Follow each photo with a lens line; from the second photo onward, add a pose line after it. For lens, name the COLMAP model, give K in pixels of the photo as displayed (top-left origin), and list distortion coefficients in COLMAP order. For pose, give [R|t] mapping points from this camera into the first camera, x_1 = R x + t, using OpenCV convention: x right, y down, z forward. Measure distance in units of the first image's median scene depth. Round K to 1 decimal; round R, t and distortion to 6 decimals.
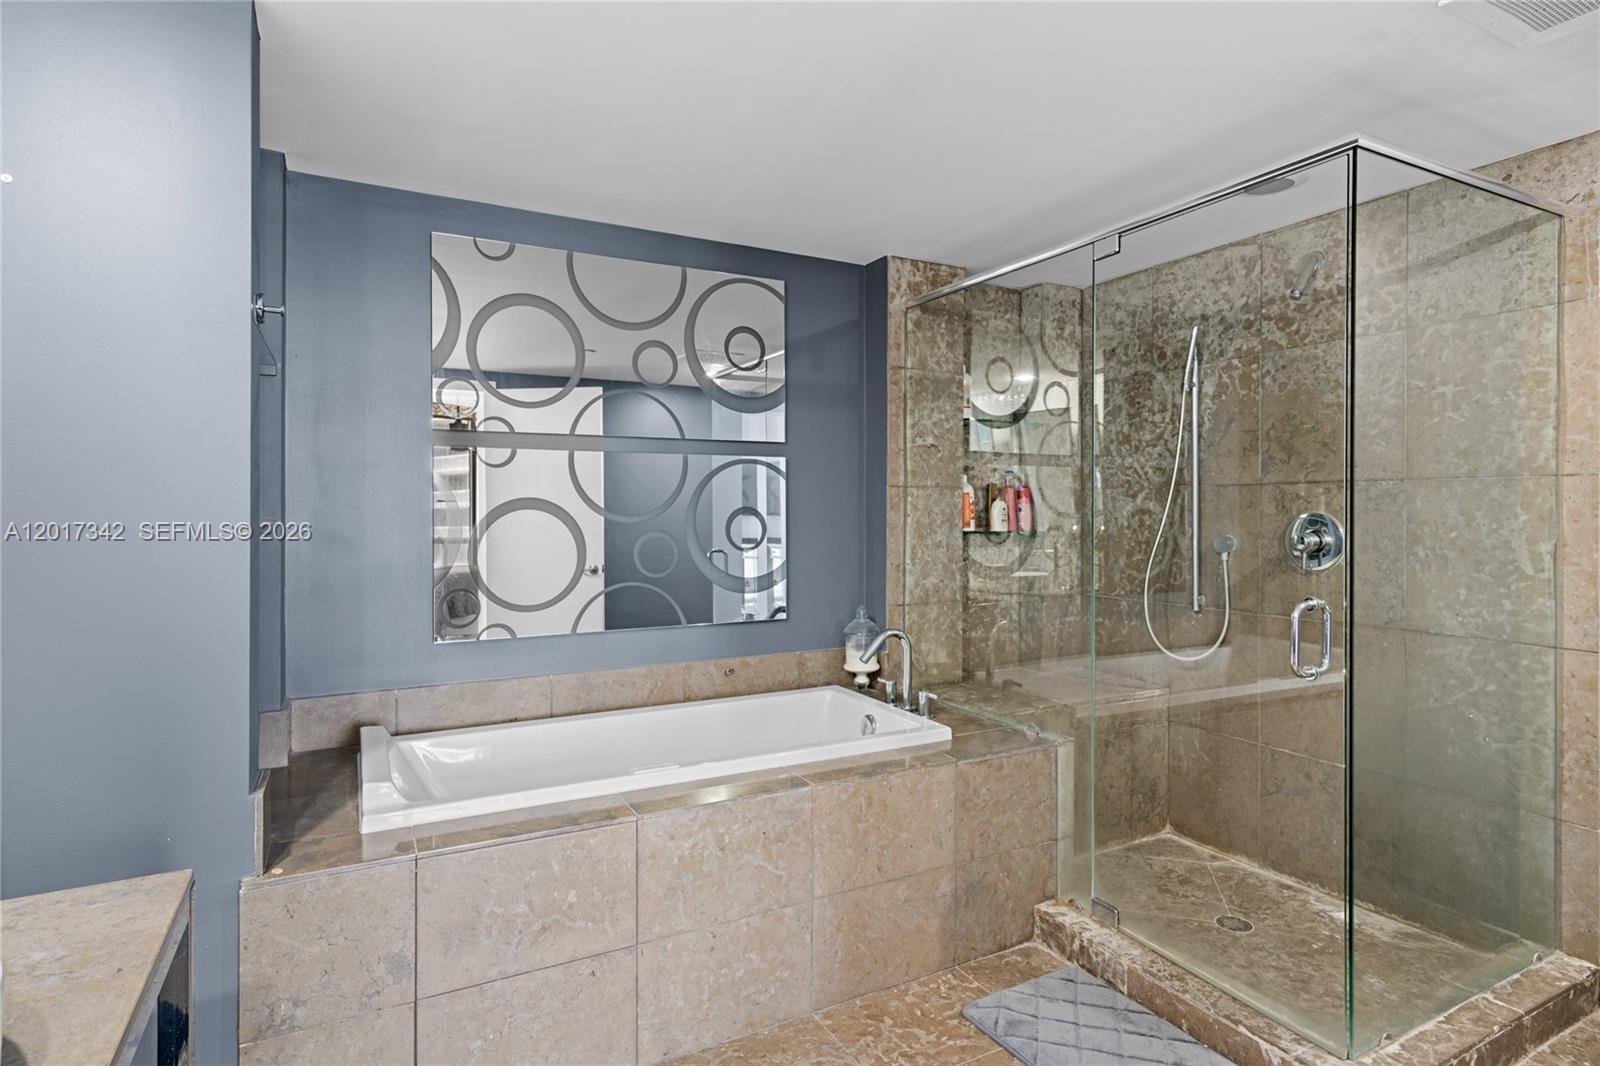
lens RADIAL K [[837.4, 0, 794.2], [0, 837.4, 509.7], [0, 0, 1]] dist [0.001319, 0.003387]
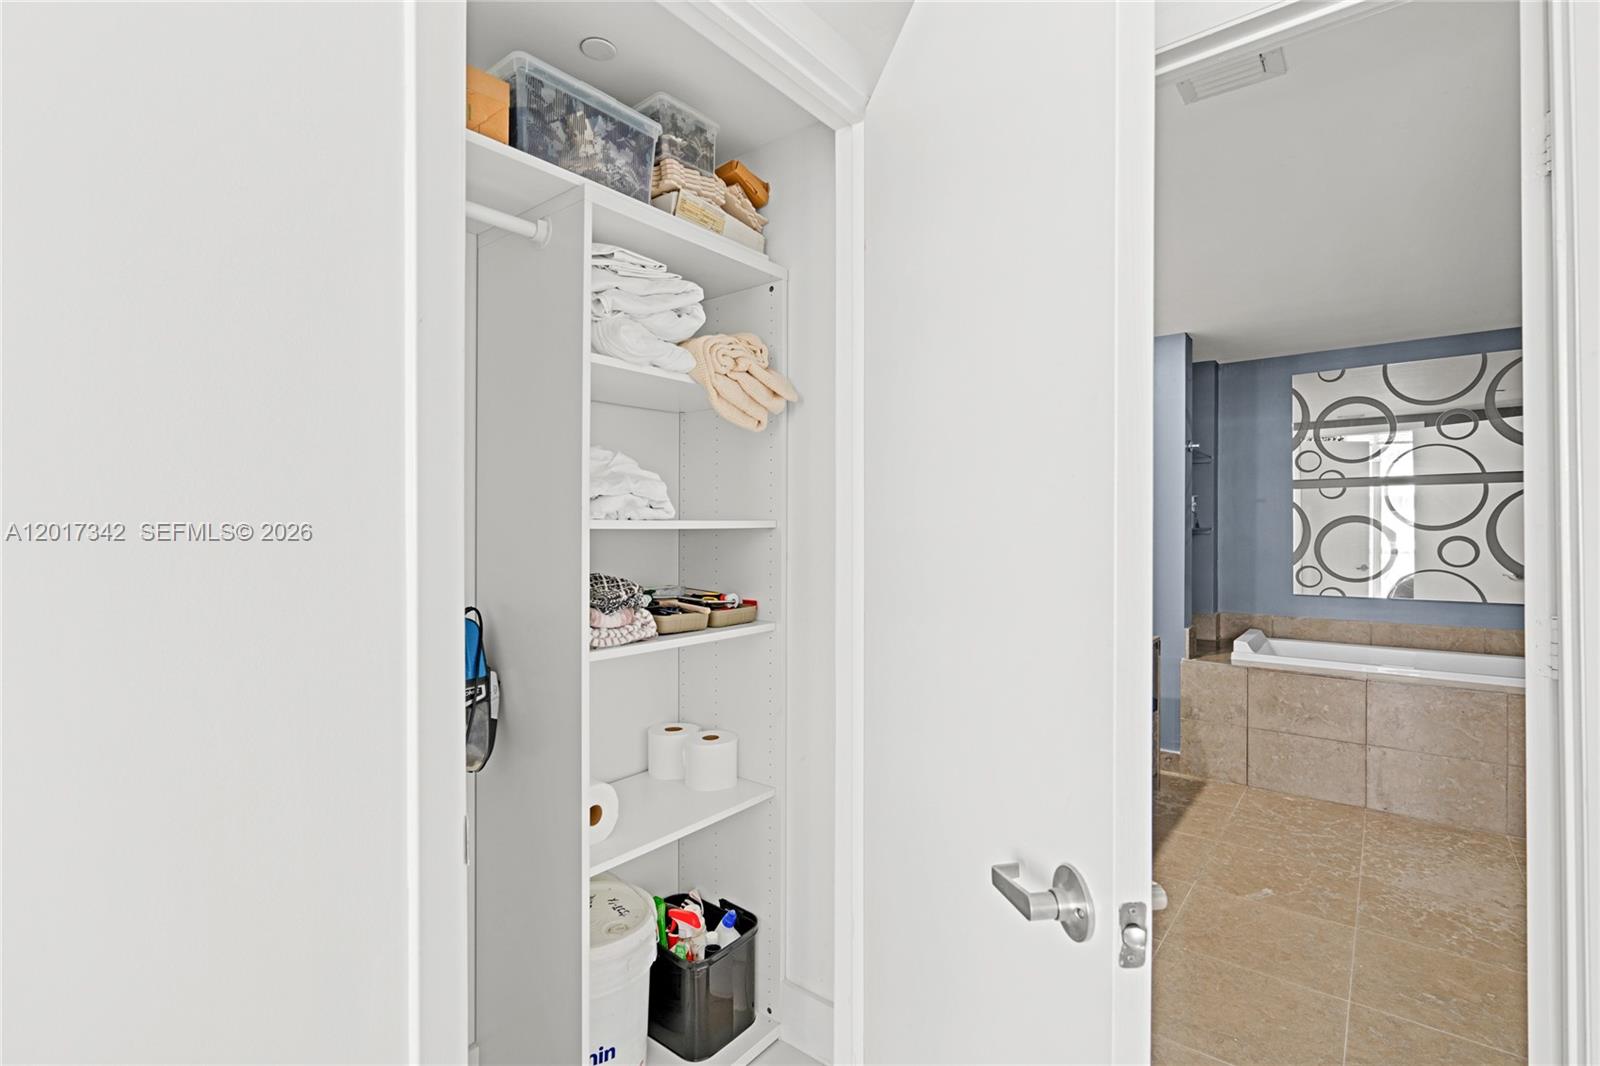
lens RADIAL K [[726.1, 0, 814.8], [0, 726.1, 527.9], [0, 0, 1]] dist [-0.008572, 0.005776]
pose [[0.401303, 0.001336, -0.915944, 0.607123], [0.000766, 0.999998, 0.001795, 0.007403], [0.915945, -0.001422, 0.401301, -0.615403]]
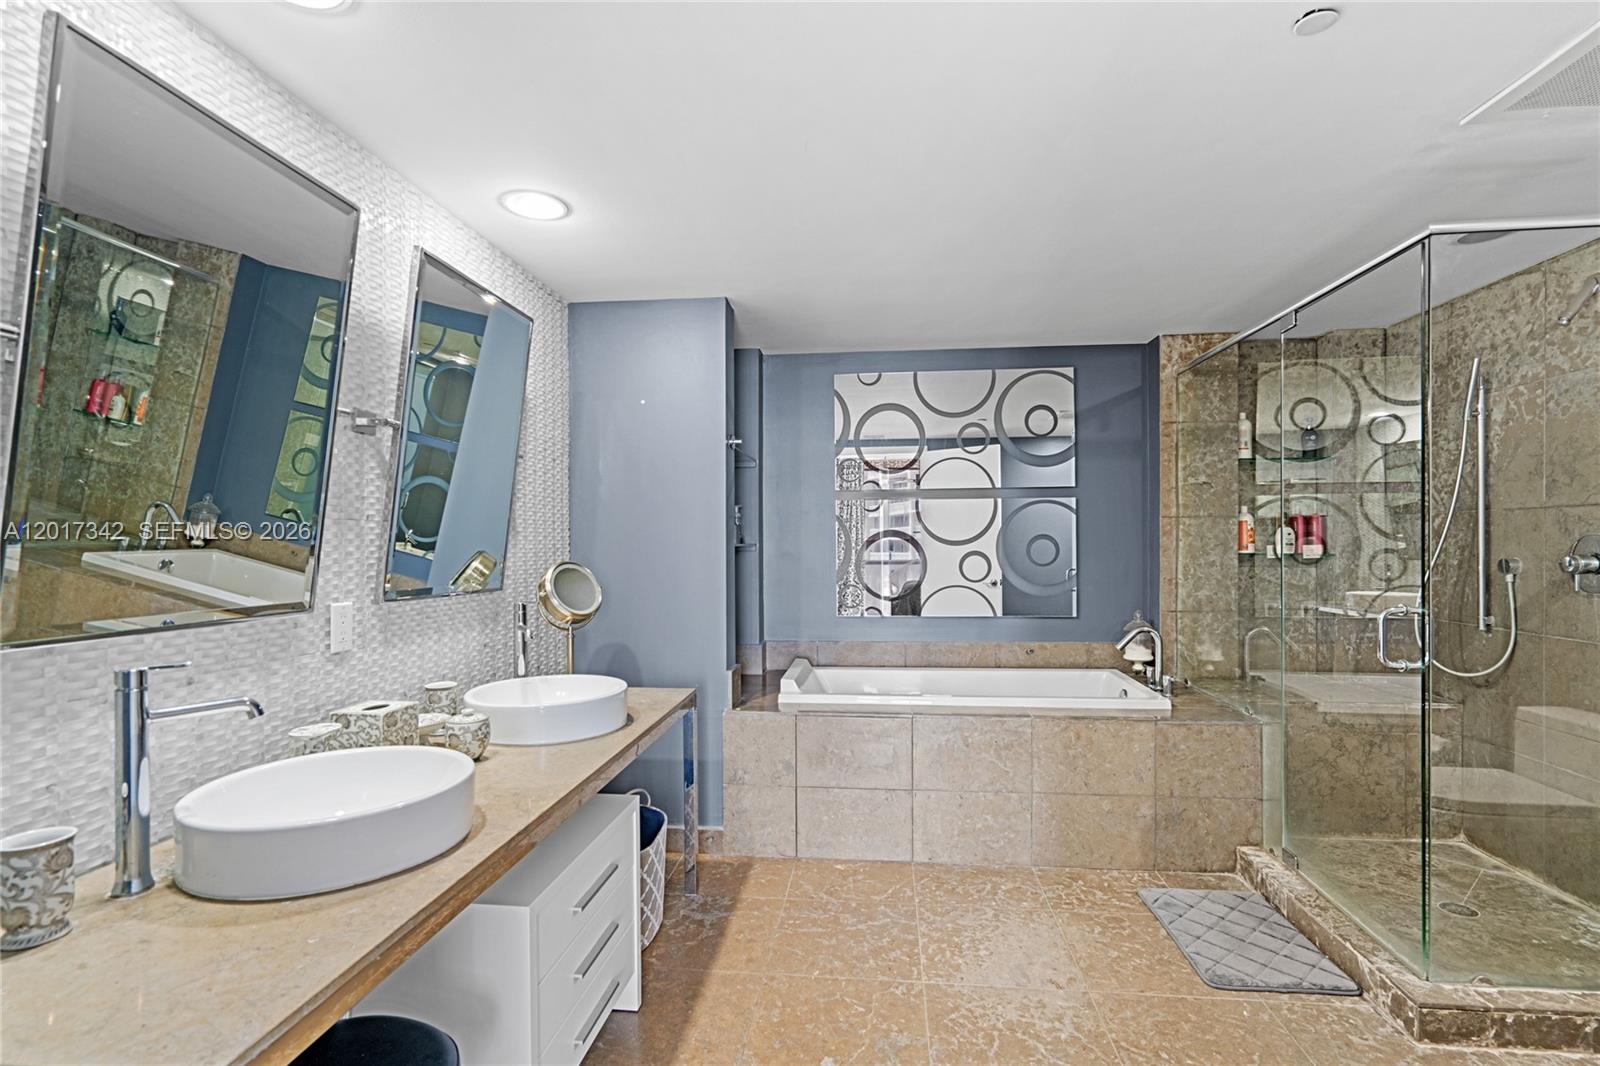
lens RADIAL K [[726.1, 0, 803.9], [0, 726.1, 543.3], [0, 0, 1]] dist [-0.008572, 0.005776]
pose [[0.827899, -0.001951, -0.560874, 0.334272], [0.005852, 0.999970, 0.005160, 0.003450], [0.560847, -0.007554, 0.827885, -0.253555]]
